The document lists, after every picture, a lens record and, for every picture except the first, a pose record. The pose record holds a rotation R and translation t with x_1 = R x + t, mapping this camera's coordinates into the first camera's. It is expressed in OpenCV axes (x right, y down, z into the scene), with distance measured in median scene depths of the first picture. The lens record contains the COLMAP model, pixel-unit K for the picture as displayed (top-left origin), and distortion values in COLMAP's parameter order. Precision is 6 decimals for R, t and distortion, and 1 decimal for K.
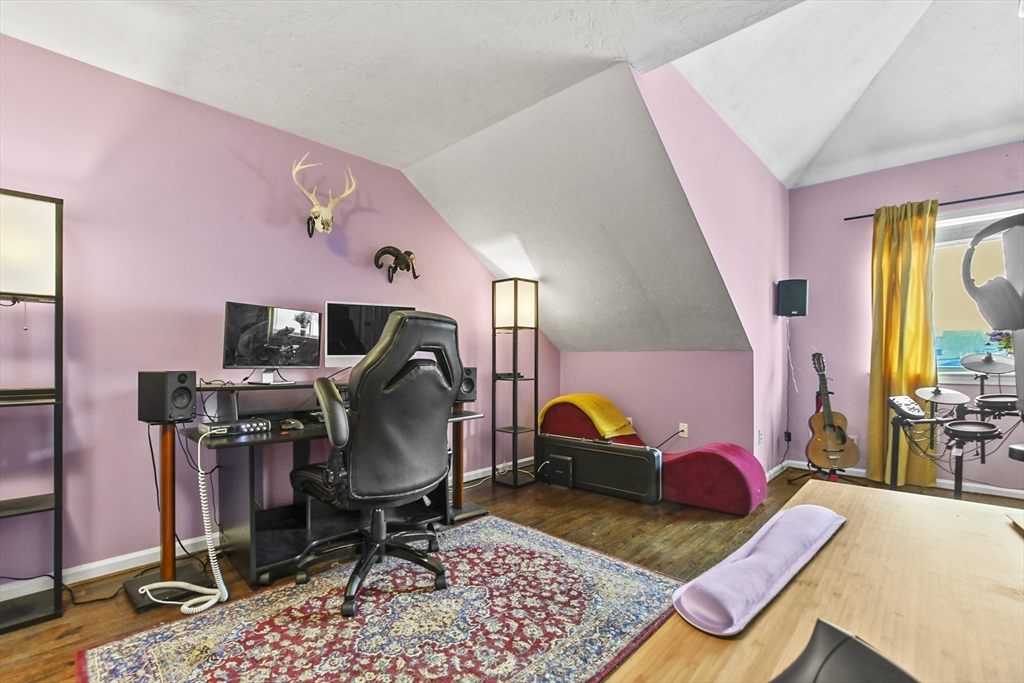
lens RADIAL K [[455.1, 0, 501.4], [0, 455.1, 343.6], [0, 0, 1]] dist [-0.014624, 0.004224]
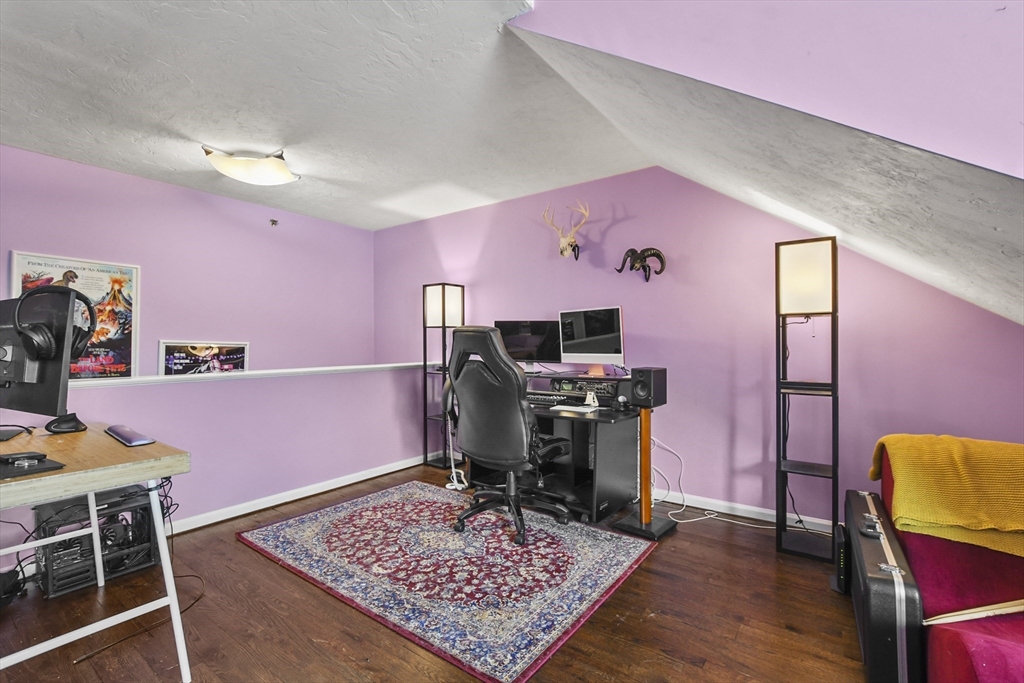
lens RADIAL K [[455.1, 0, 516.8], [0, 455.1, 342.6], [0, 0, 1]] dist [-0.014624, 0.004224]
pose [[0.155650, -0.012485, -0.987733, 1.087173], [0.012174, 0.999868, -0.010720, 0.017648], [0.987737, -0.010356, 0.155781, 0.889935]]
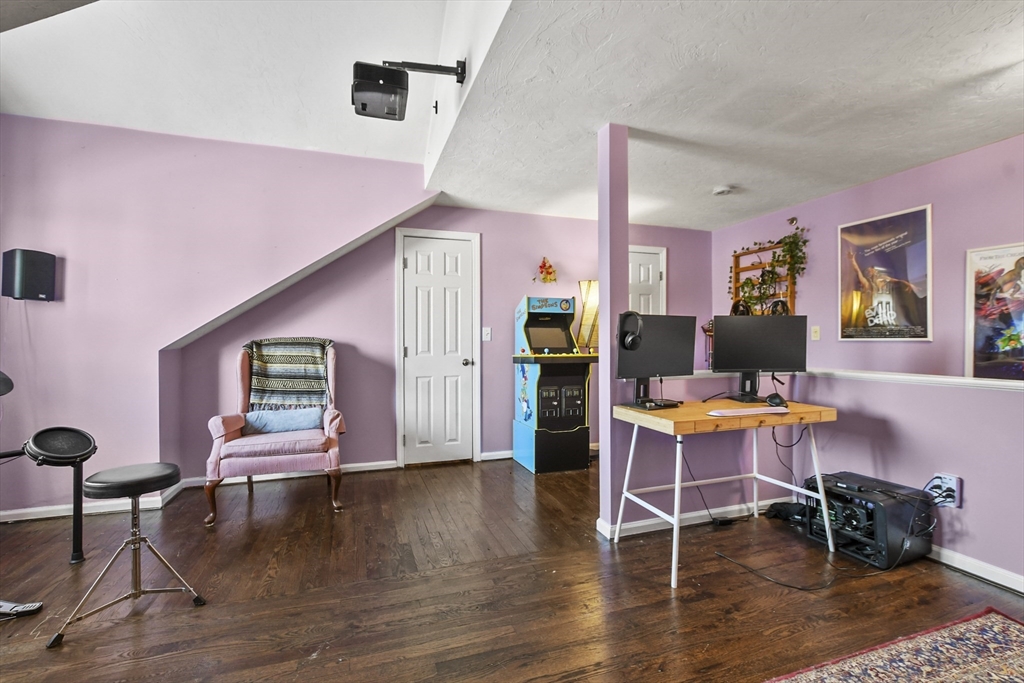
lens RADIAL K [[455.1, 0, 508.3], [0, 455.1, 340.2], [0, 0, 1]] dist [-0.014624, 0.004224]
pose [[-0.900087, -0.010341, 0.435587, 0.220708], [-0.011111, 0.999938, 0.000778, 0.008014], [-0.435568, -0.004140, -0.900146, 1.505344]]
